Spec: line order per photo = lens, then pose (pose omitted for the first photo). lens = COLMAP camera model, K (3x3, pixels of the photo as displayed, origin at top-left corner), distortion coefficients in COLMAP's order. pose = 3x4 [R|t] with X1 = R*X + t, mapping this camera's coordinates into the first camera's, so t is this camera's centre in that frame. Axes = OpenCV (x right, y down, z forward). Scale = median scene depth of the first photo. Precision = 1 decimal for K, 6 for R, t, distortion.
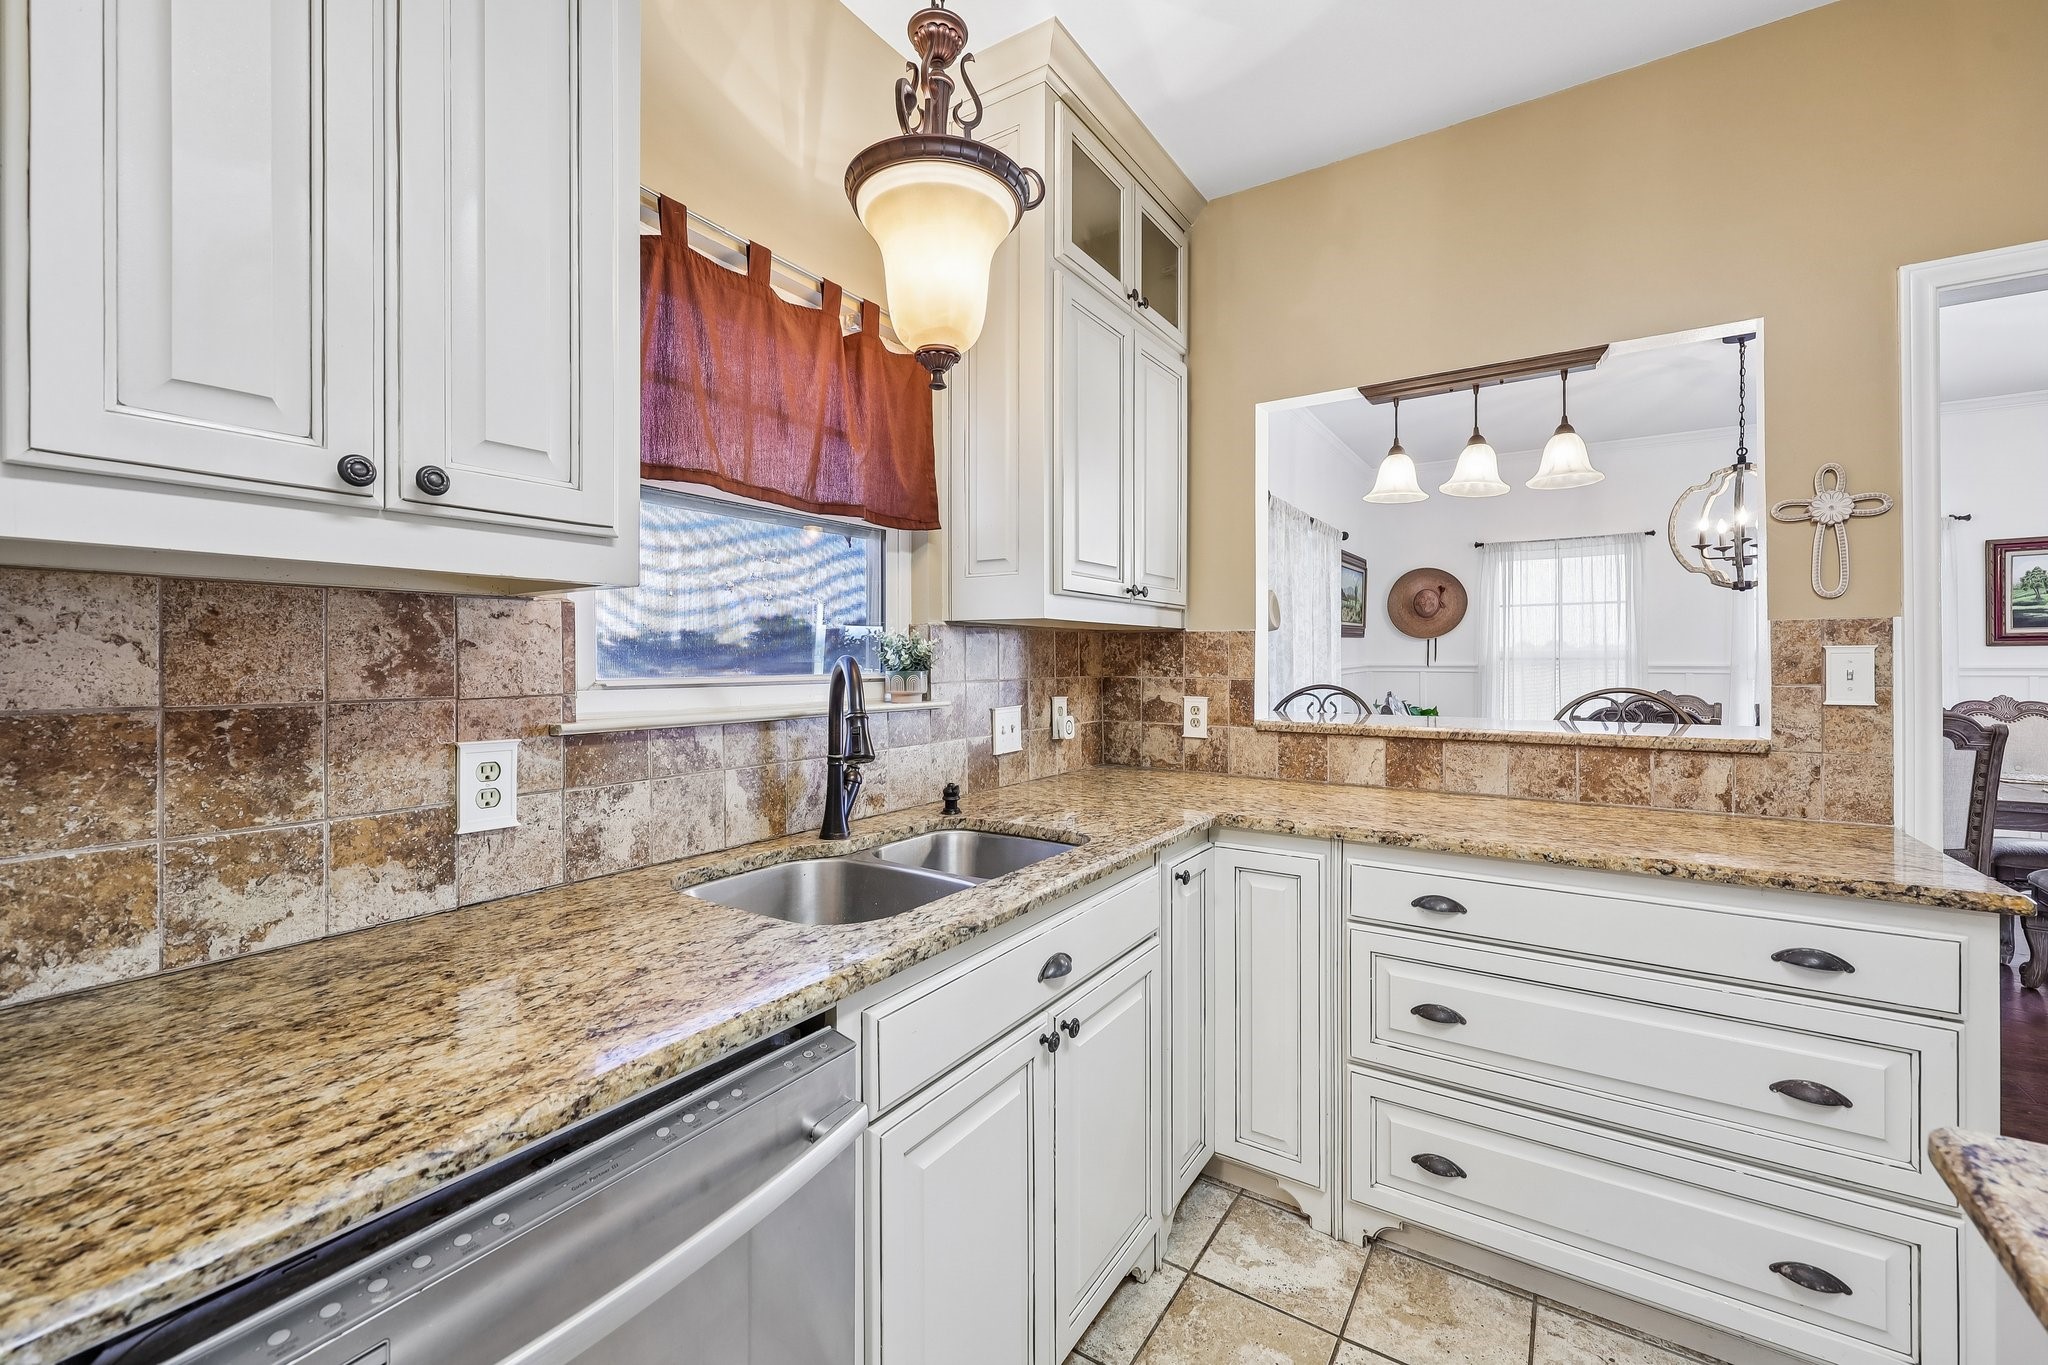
lens RADIAL K [[833.5, 0, 1026.0], [0, 833.5, 660.6], [0, 0, 1]] dist [-0.001071, 0.000507]
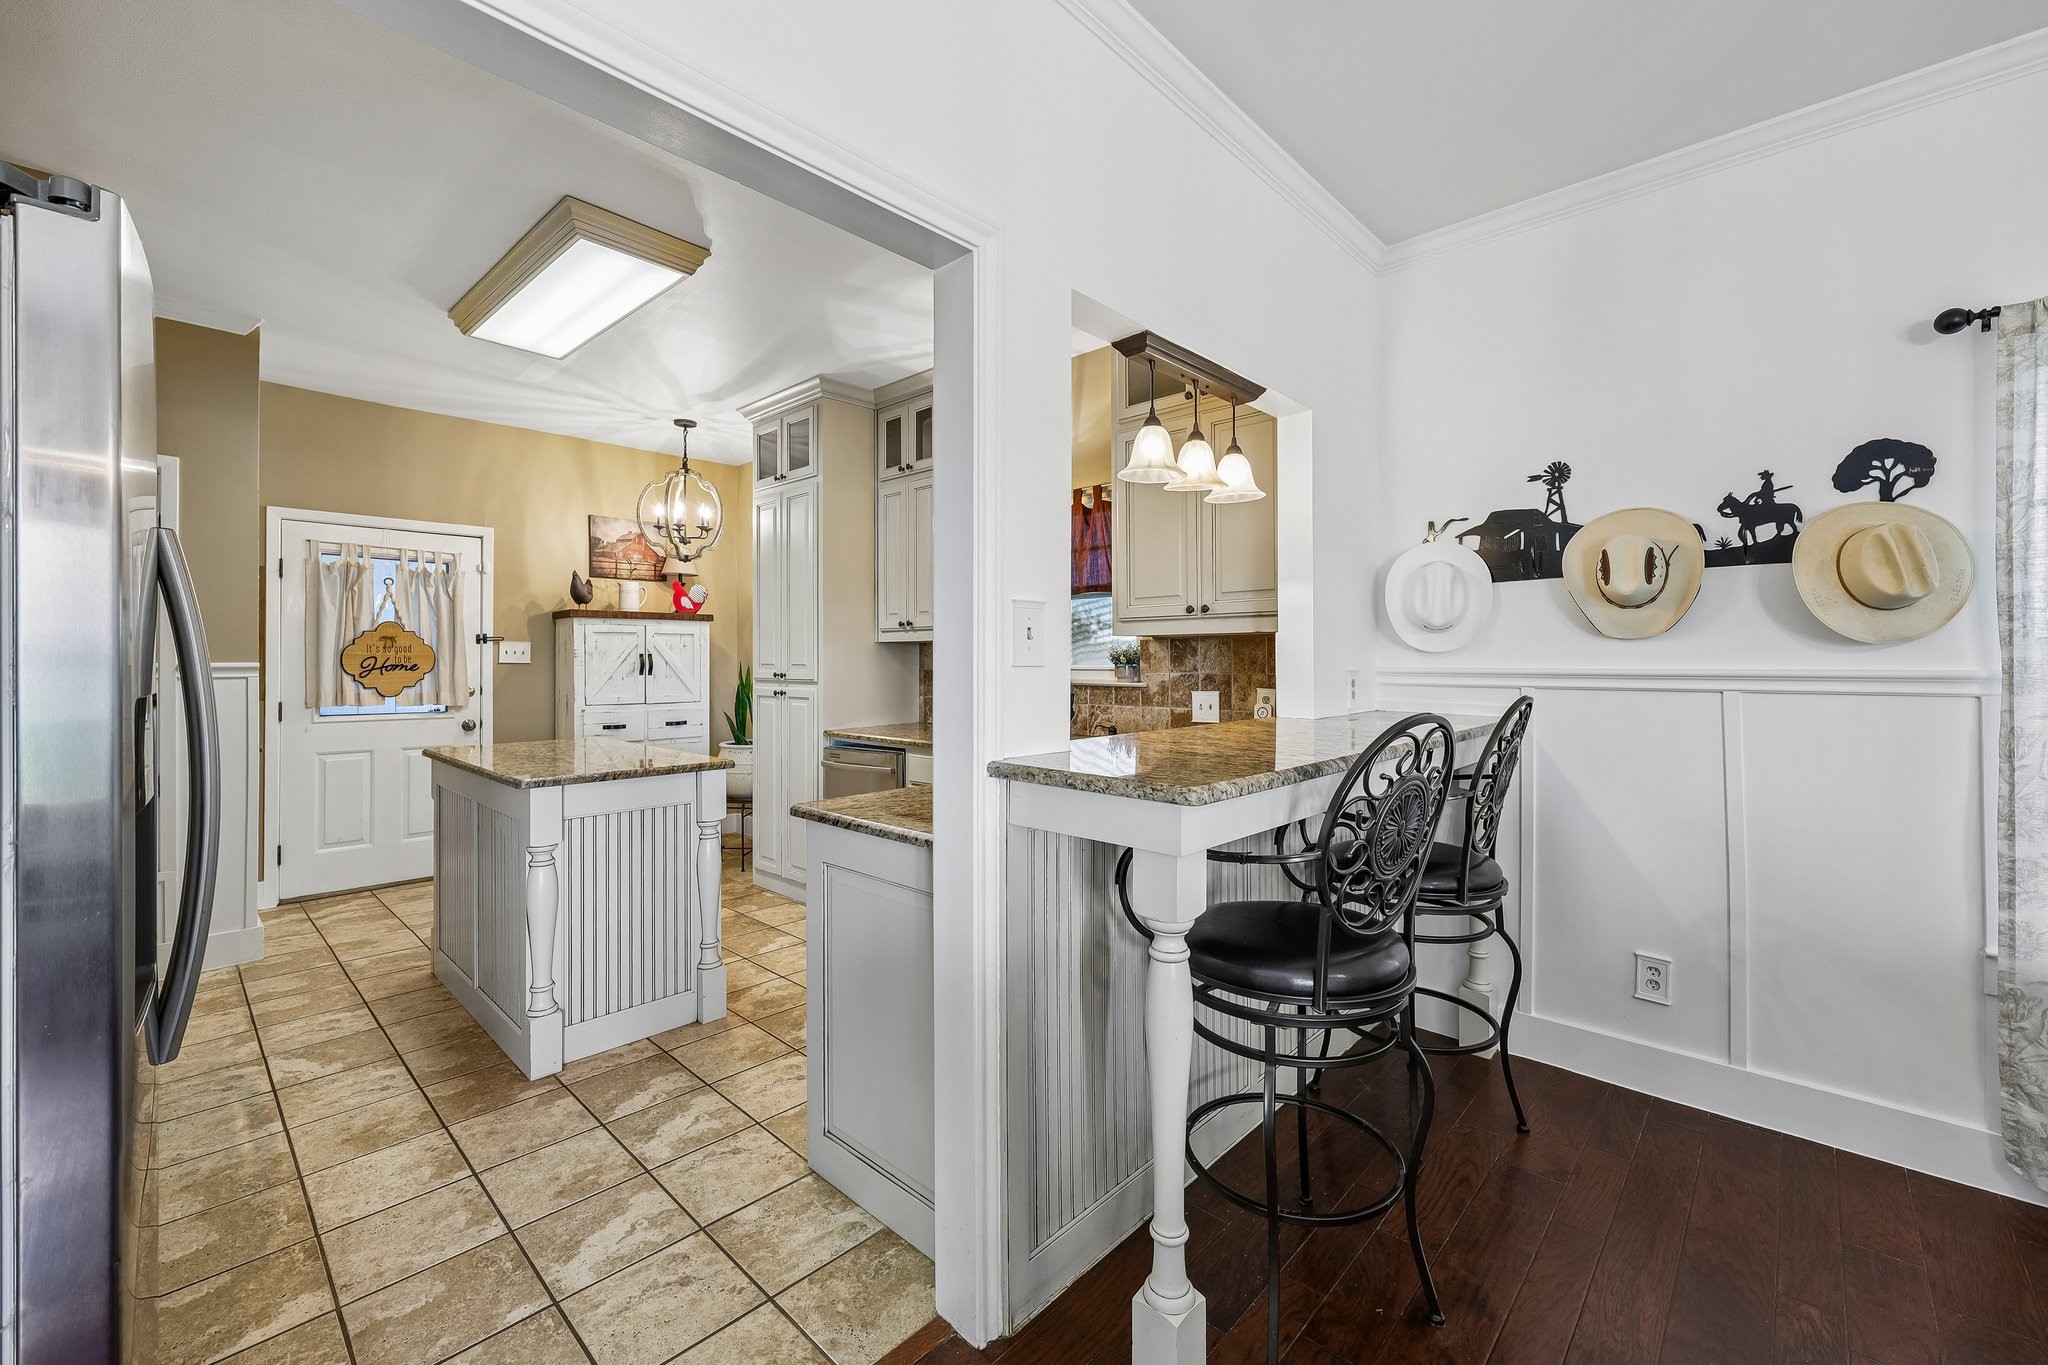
lens RADIAL K [[833.5, 0, 1027.0], [0, 833.5, 658.8], [0, 0, 1]] dist [-0.001071, 0.000507]
pose [[-0.170759, 0.001045, -0.985312, 1.900073], [0.003147, 0.999995, 0.000515, -0.004253], [0.985308, -0.003013, -0.170761, 1.199744]]
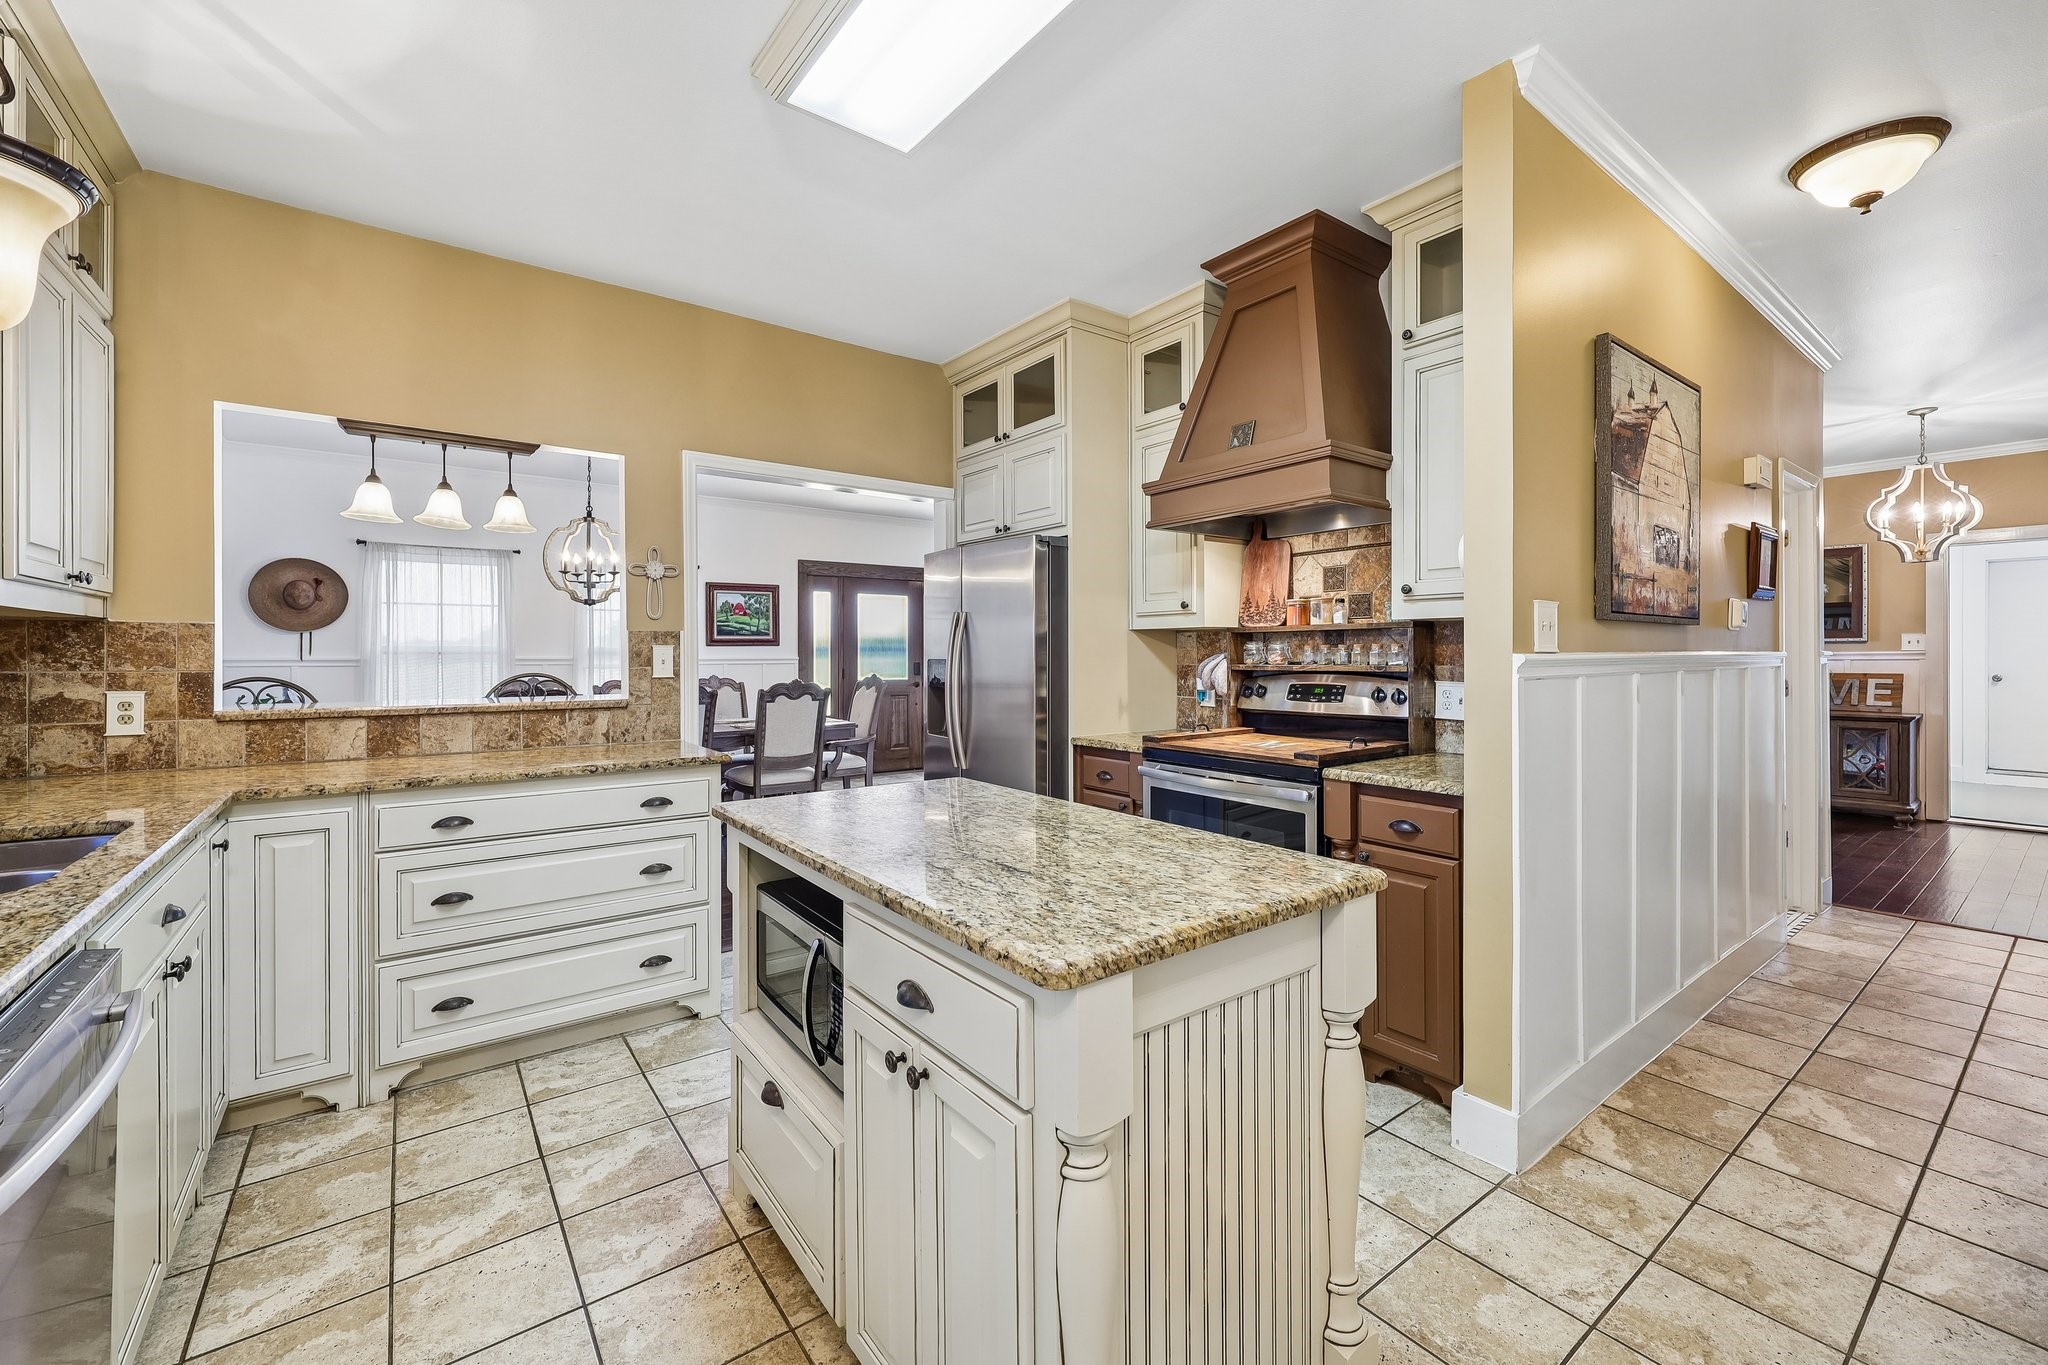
lens RADIAL K [[833.5, 0, 1024.6], [0, 833.5, 658.4], [0, 0, 1]] dist [-0.001071, 0.000507]
pose [[0.335792, -0.003116, 0.941931, -0.486331], [0.000114, 0.999995, 0.003268, 0.004597], [-0.941936, -0.000990, 0.335790, -0.379799]]
